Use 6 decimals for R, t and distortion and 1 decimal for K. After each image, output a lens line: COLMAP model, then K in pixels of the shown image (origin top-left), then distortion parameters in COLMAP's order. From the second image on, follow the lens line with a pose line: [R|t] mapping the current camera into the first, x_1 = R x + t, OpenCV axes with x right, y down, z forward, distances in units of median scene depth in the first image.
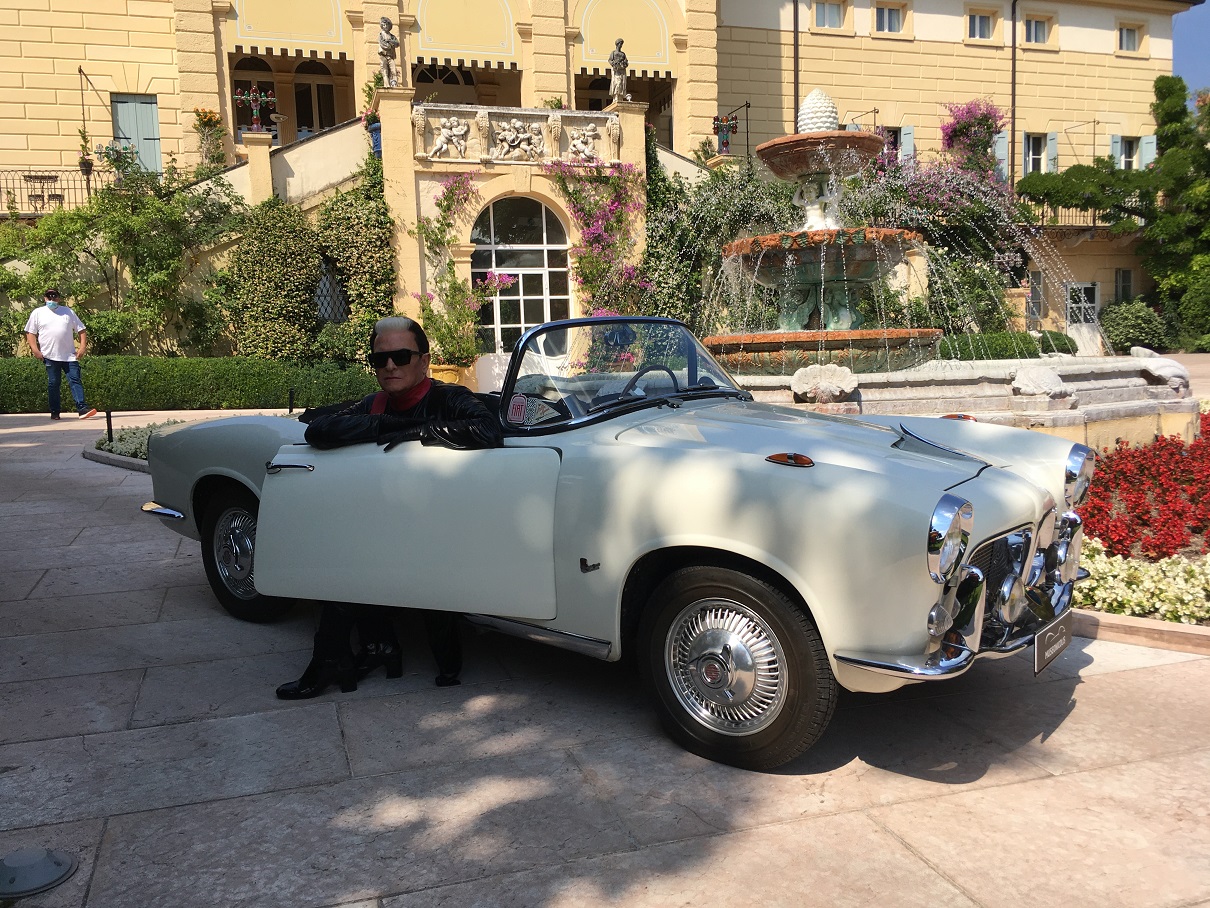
lens RADIAL K [[1029.9, 0, 603.0], [0, 1029.9, 450.7], [0, 0, 1]] dist [0.086176, -0.134562]
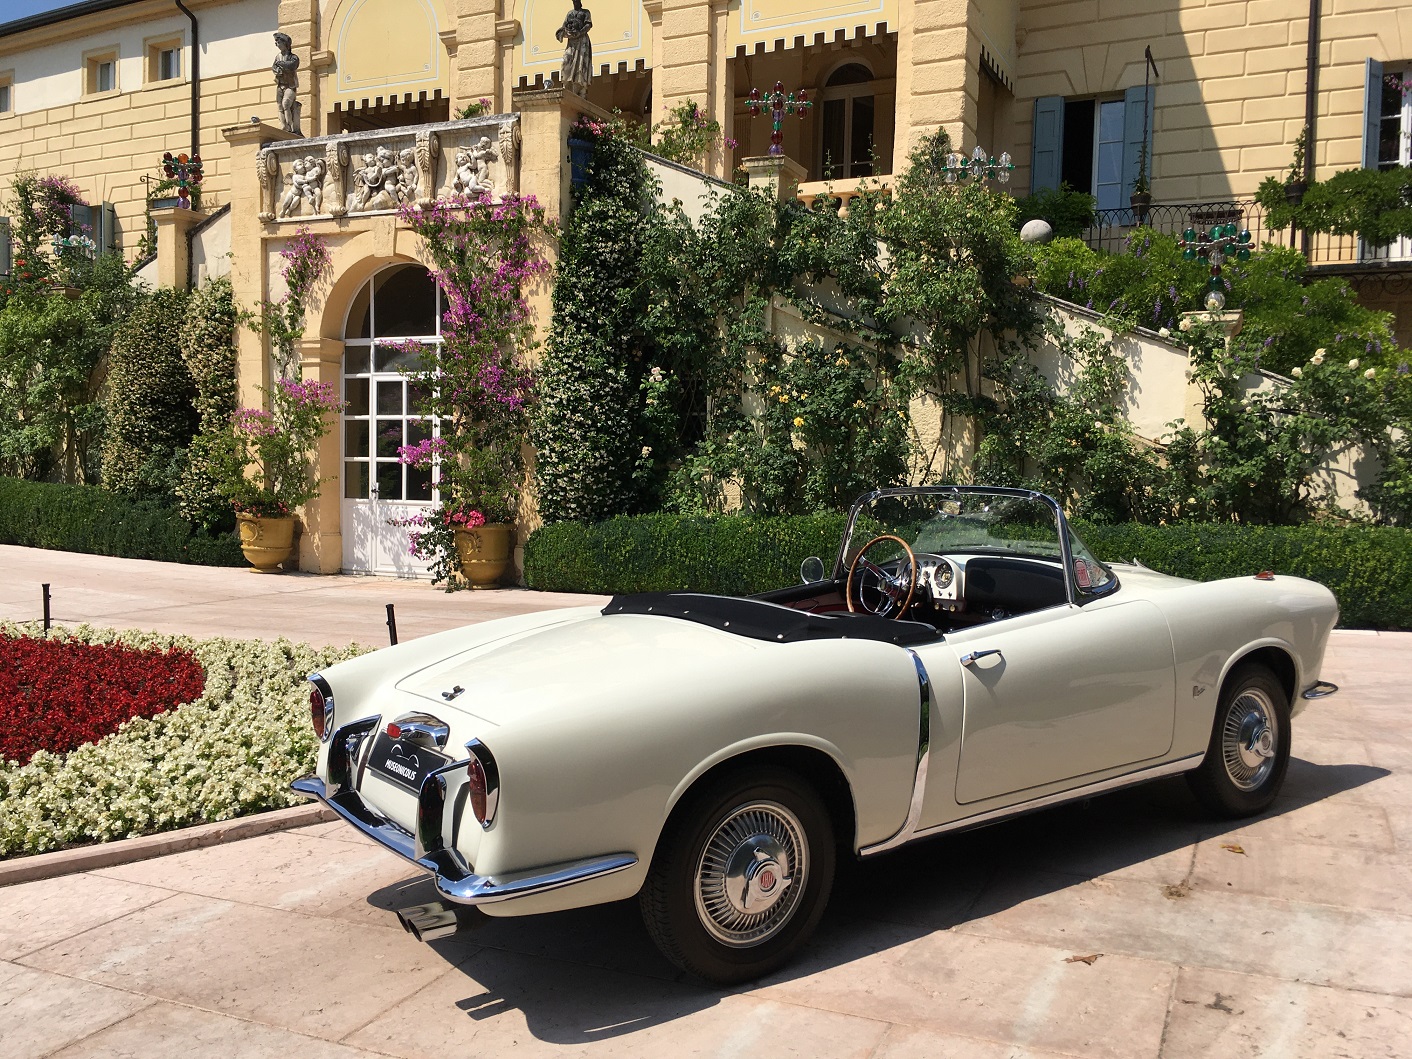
lens RADIAL K [[1201.8, 0, 697.3], [0, 1201.8, 529.6], [0, 0, 1]] dist [0.086176, -0.134562]
pose [[0.714554, 0.083963, -0.694524, 0.620743], [-0.109306, 0.993978, 0.007706, -0.109469], [0.690988, 0.070409, 0.719429, 0.615592]]
